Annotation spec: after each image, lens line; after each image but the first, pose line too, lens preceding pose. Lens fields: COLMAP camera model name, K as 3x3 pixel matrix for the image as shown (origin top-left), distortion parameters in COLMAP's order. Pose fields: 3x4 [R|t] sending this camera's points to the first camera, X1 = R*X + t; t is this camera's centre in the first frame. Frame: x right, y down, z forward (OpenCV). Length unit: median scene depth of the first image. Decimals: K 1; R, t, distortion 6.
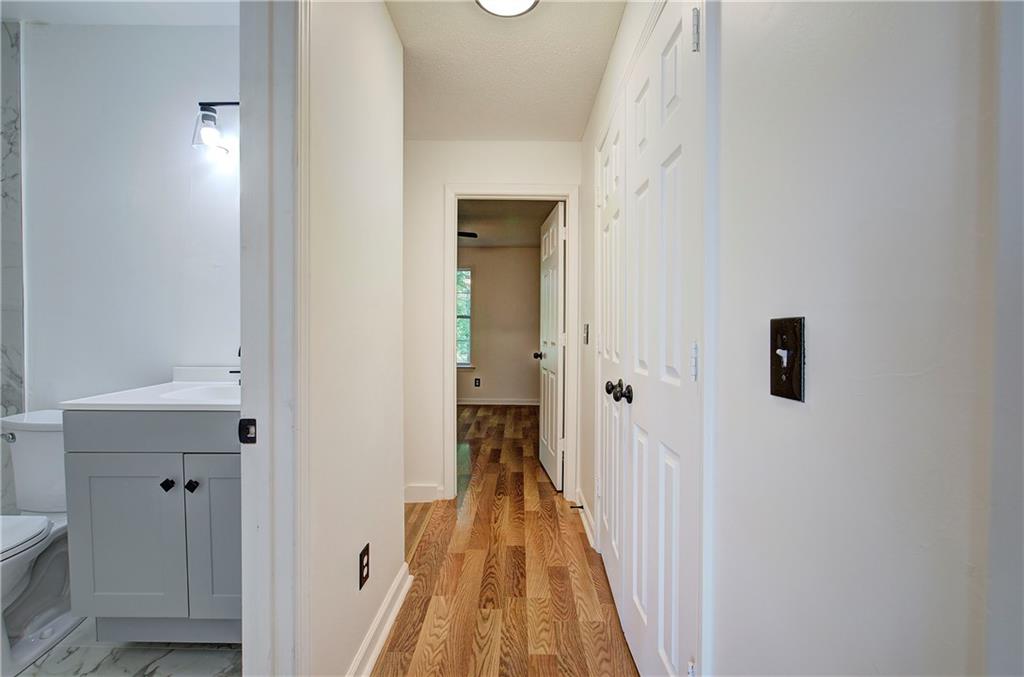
lens RADIAL K [[440.8, 0, 524.2], [0, 440.8, 335.8], [0, 0, 1]] dist [-0.002607, -0.000881]
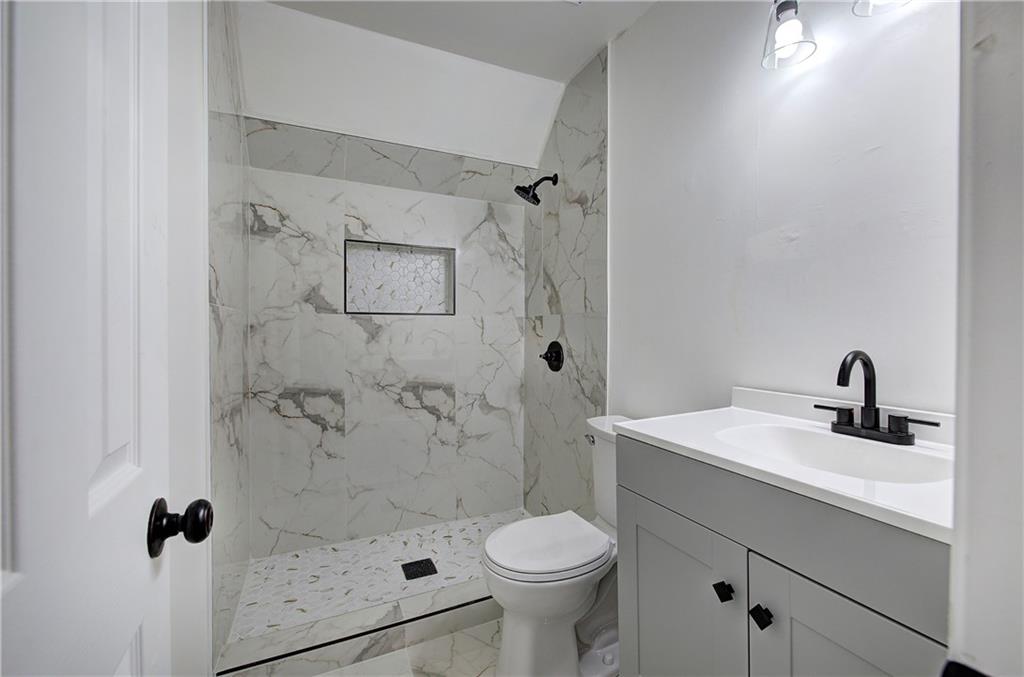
lens RADIAL K [[433.3, 0, 513.7], [0, 433.3, 339.4], [0, 0, 1]] dist [-0.002390, -0.000329]
pose [[0.424817, 0.010873, -0.905214, -0.308101], [-0.013670, 0.999891, 0.005595, -0.007808], [0.905176, 0.009998, 0.424919, 0.372947]]
